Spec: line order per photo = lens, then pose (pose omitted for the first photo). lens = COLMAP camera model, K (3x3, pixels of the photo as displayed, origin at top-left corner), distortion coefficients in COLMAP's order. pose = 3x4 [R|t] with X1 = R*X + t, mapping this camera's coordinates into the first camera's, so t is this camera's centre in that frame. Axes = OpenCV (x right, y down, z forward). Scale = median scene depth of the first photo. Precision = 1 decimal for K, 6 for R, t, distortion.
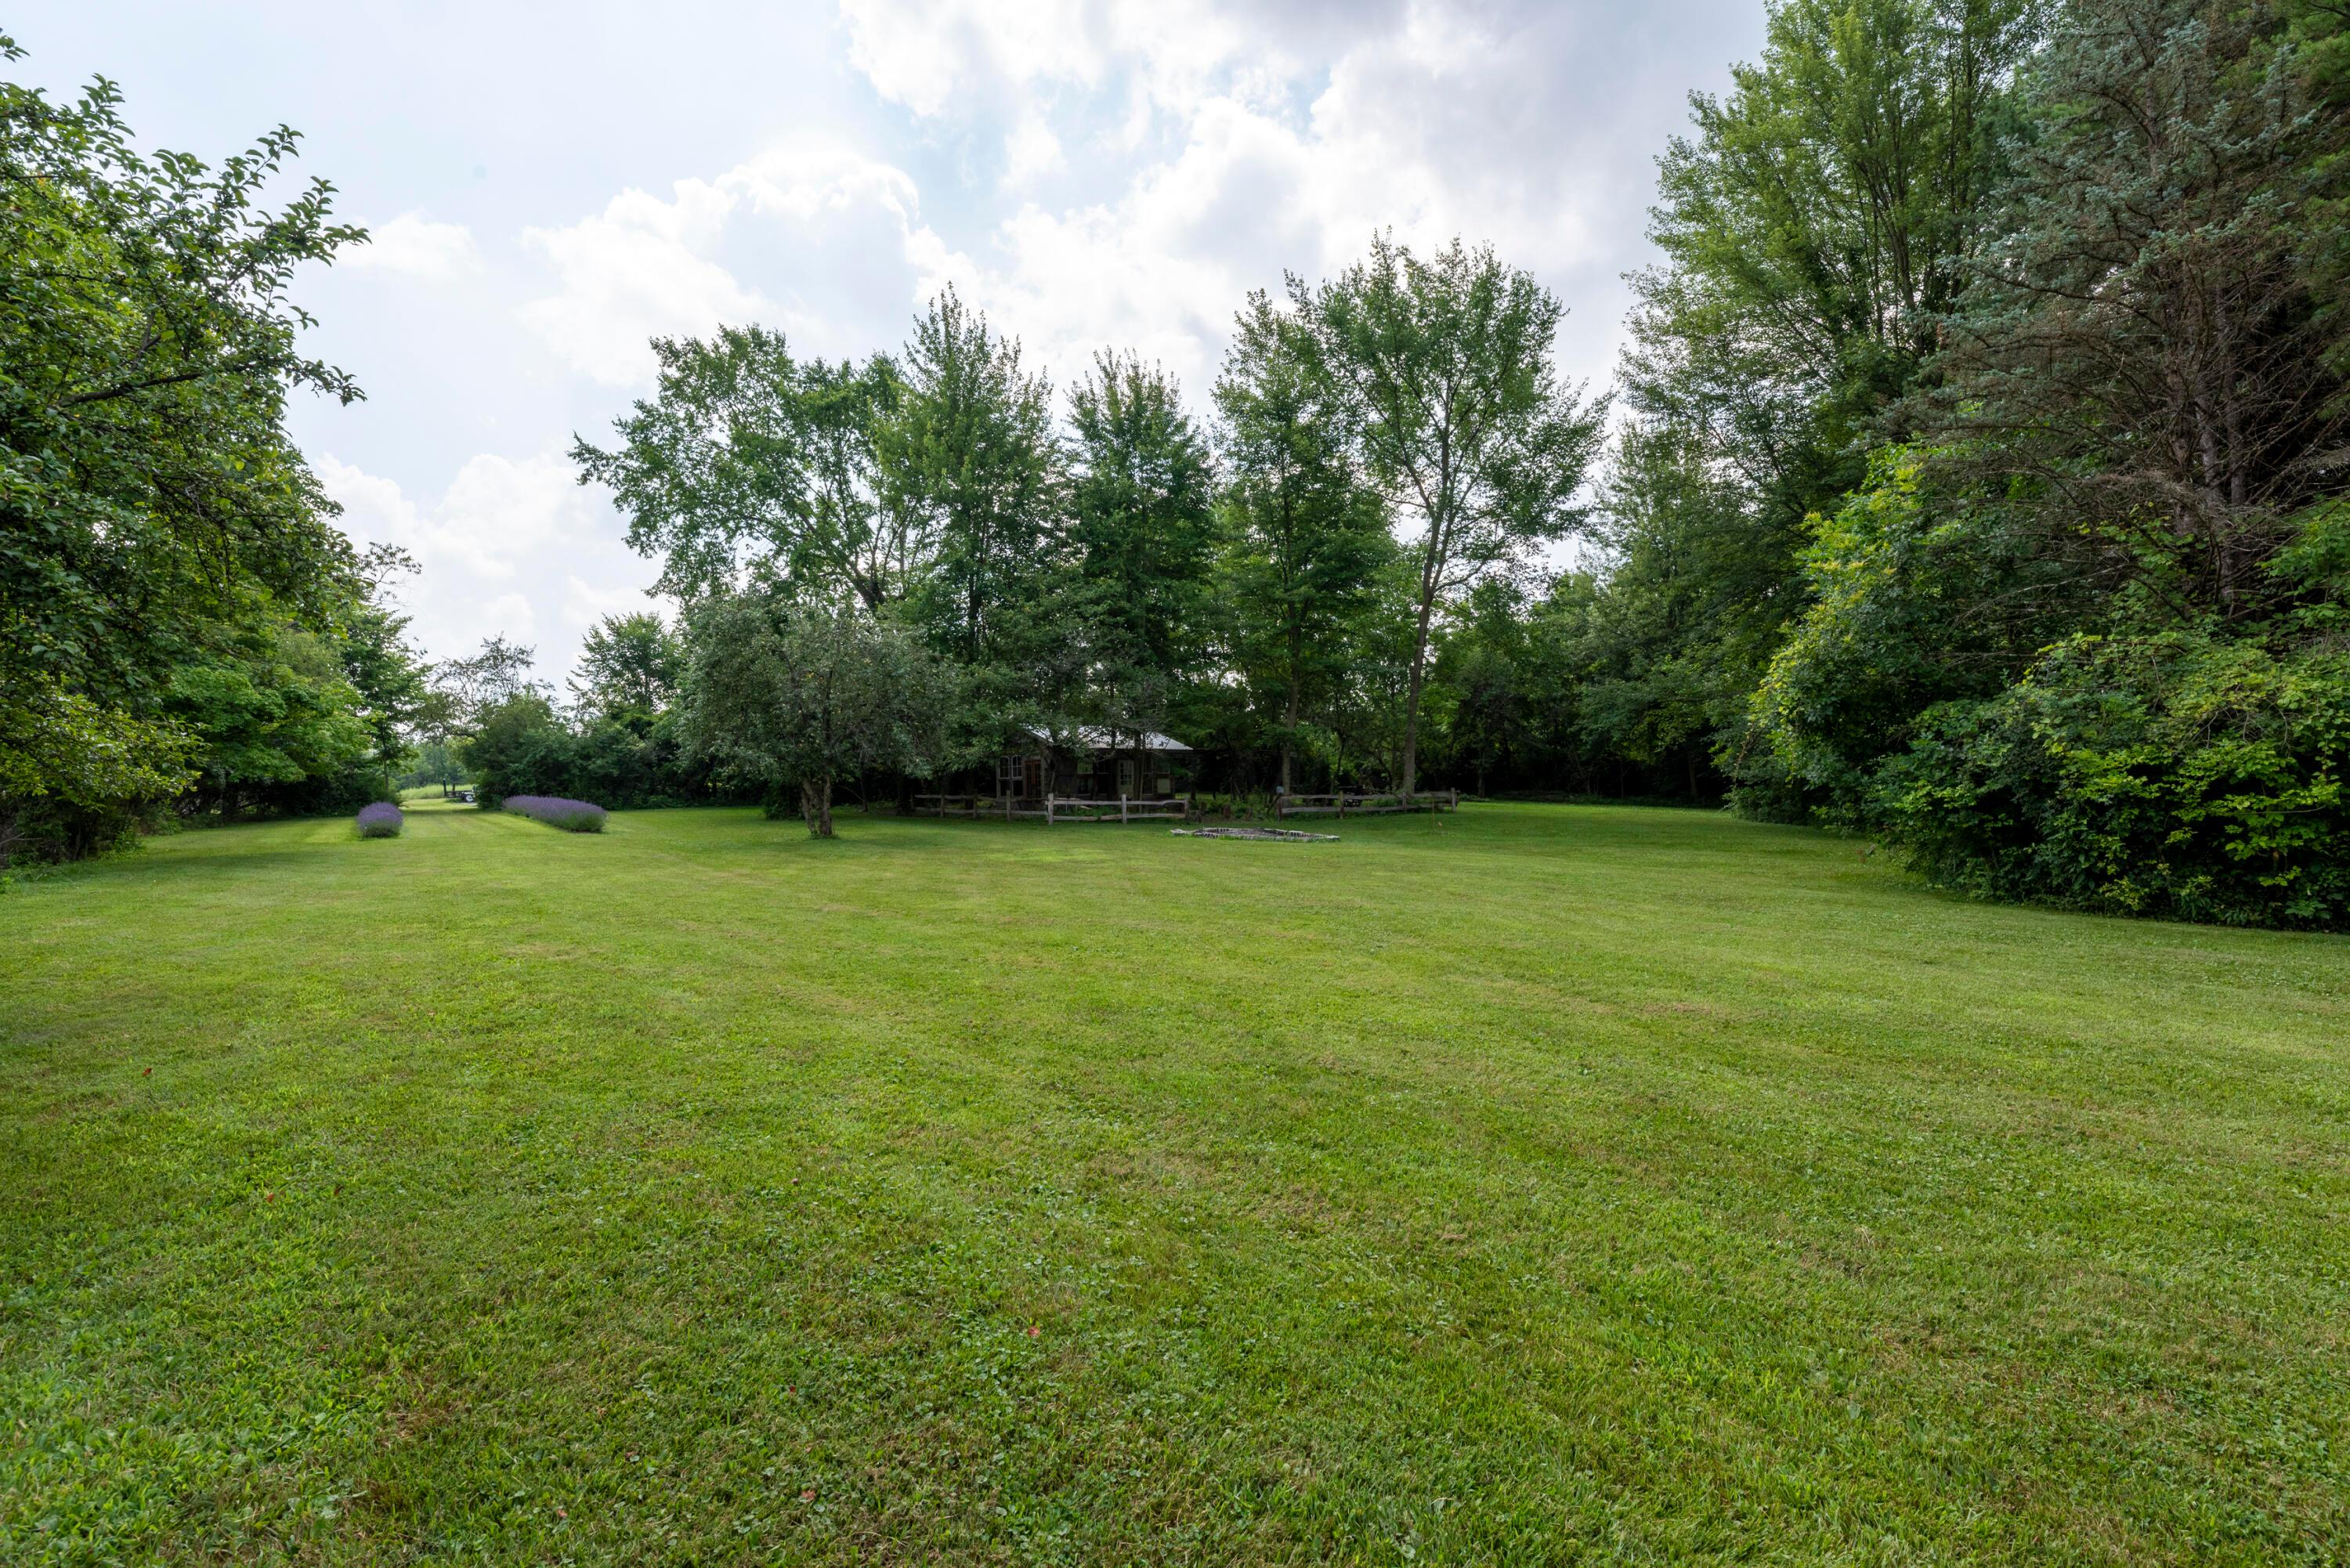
lens RADIAL K [[1063.7, 0, 1178.4], [0, 1063.7, 781.7], [0, 0, 1]] dist [0.001284, 0.000201]
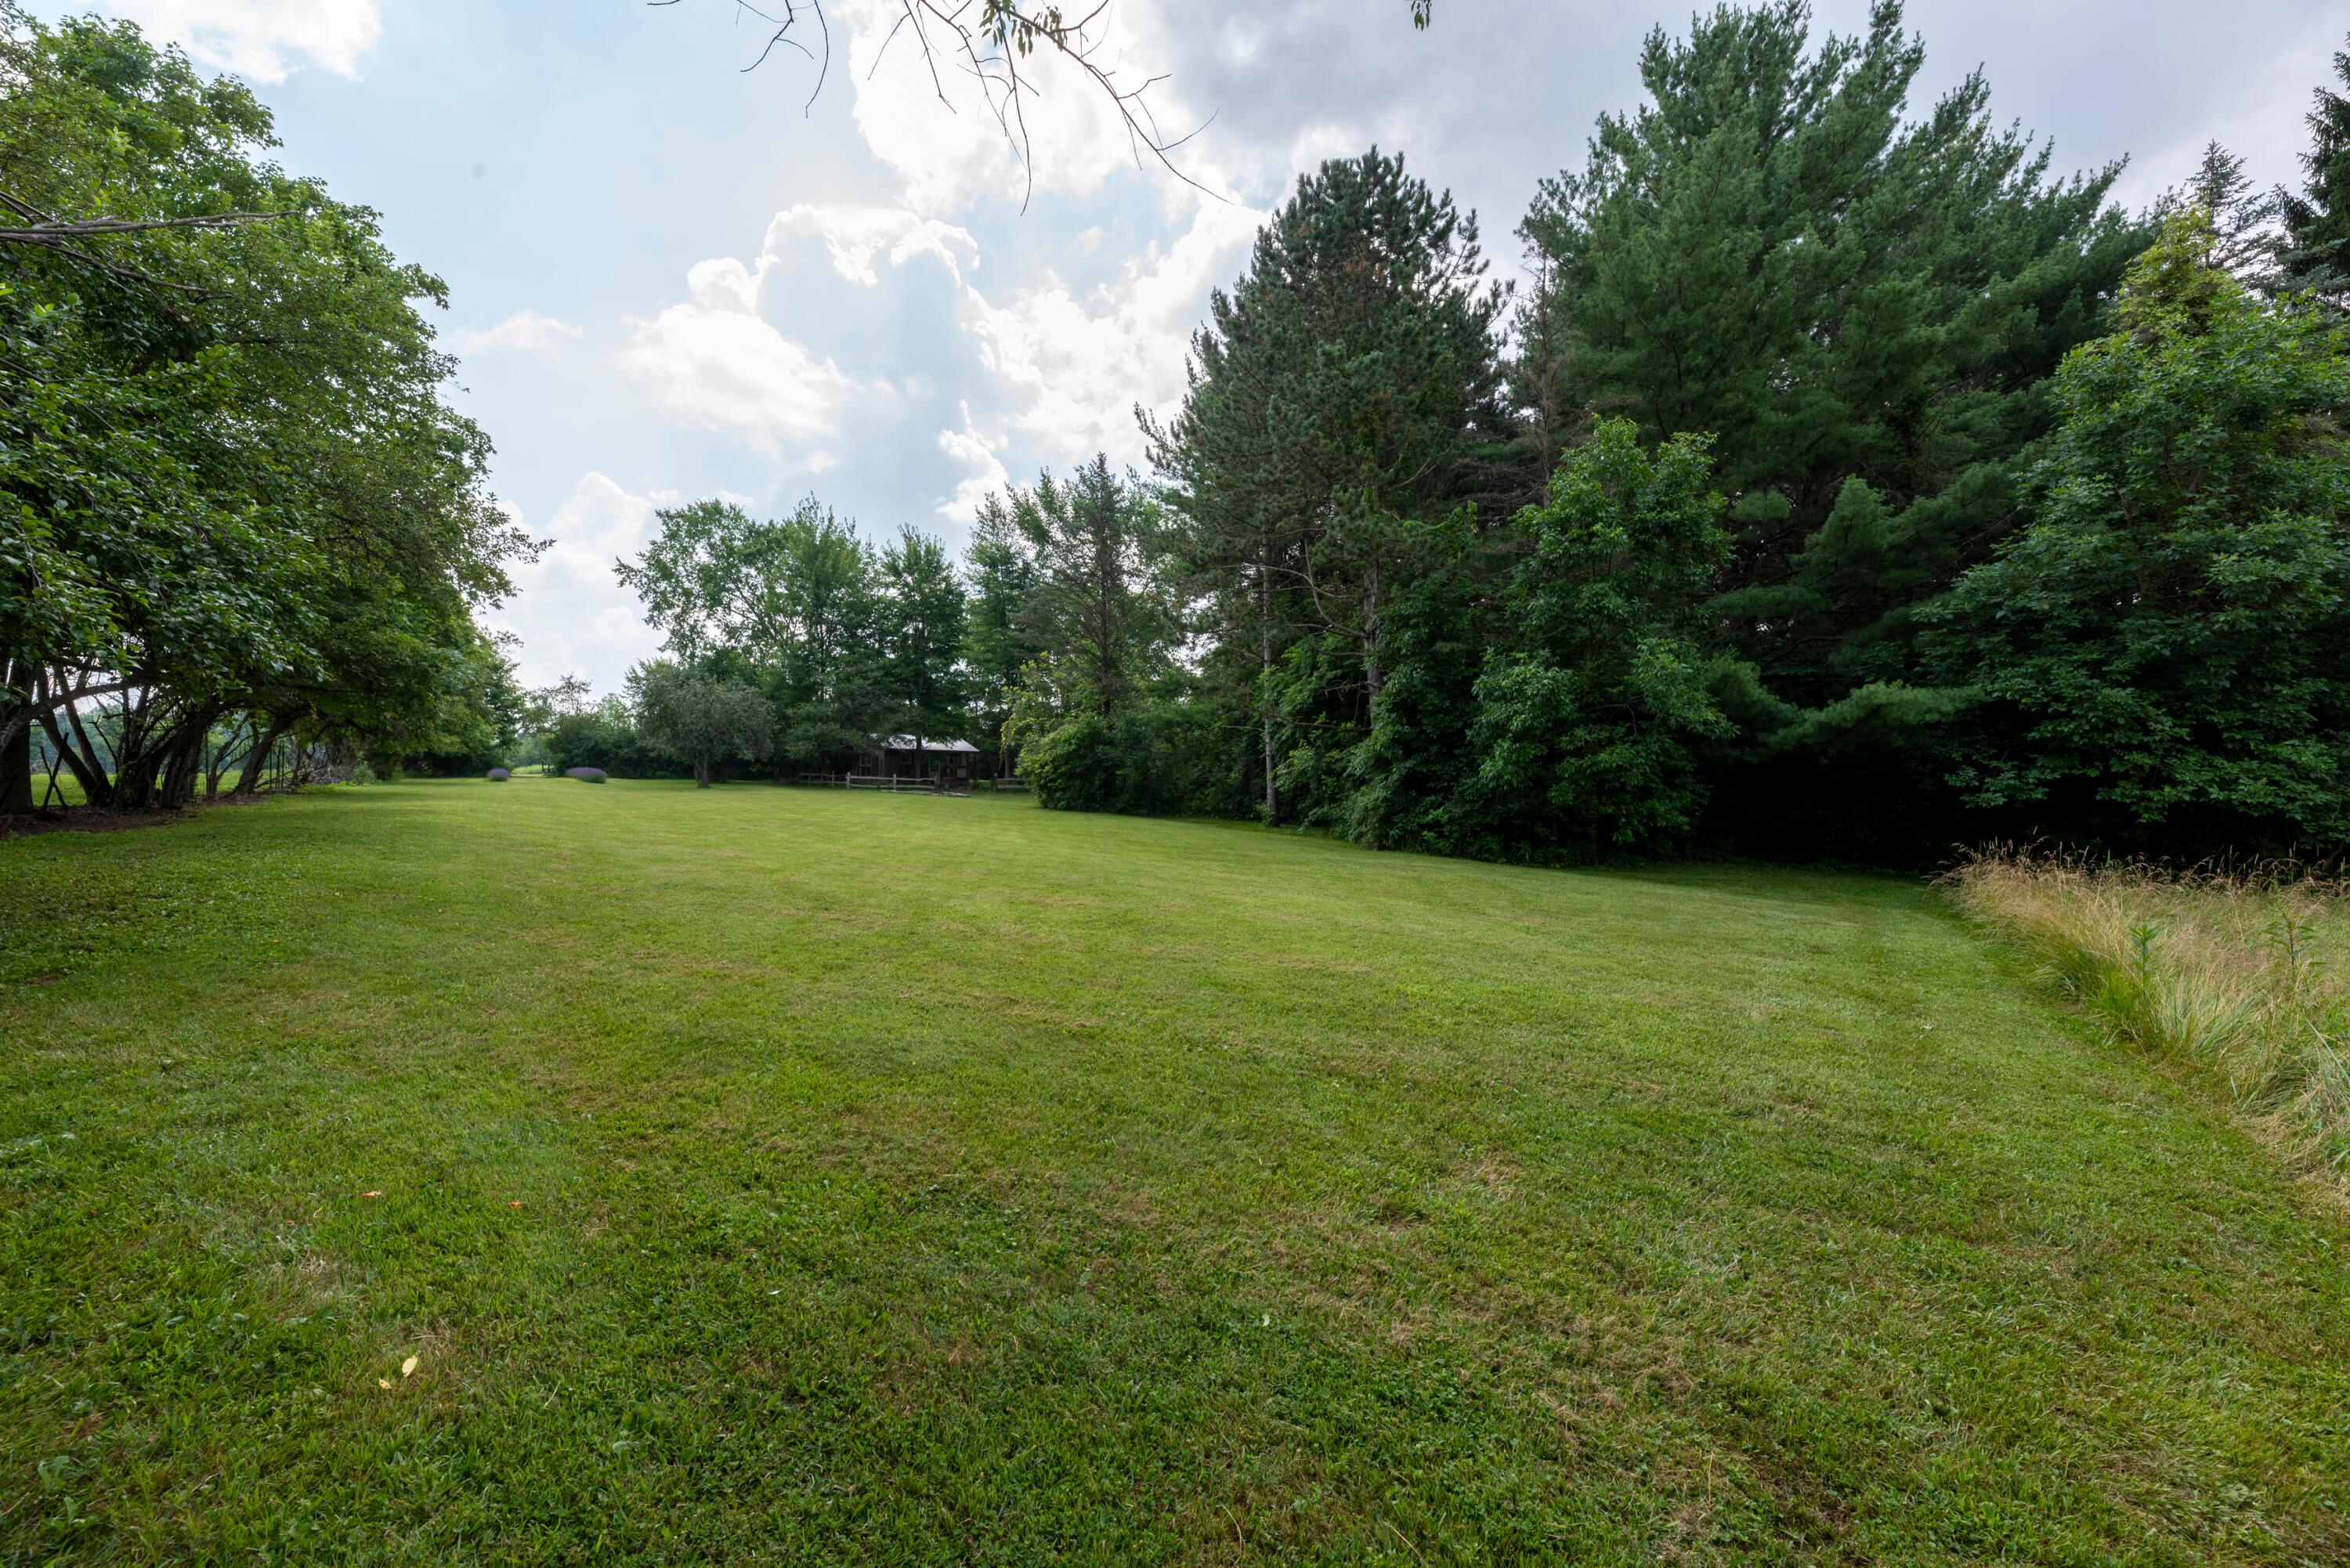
lens RADIAL K [[957.3, 0, 1171.5], [0, 957.3, 781.4], [0, 0, 1]] dist [-0.001408, -0.000064]
pose [[0.999122, 0.024565, -0.033927, 0.375879], [-0.024681, 0.999691, -0.003005, 0.013909], [0.033843, 0.003840, 0.999420, -0.491963]]
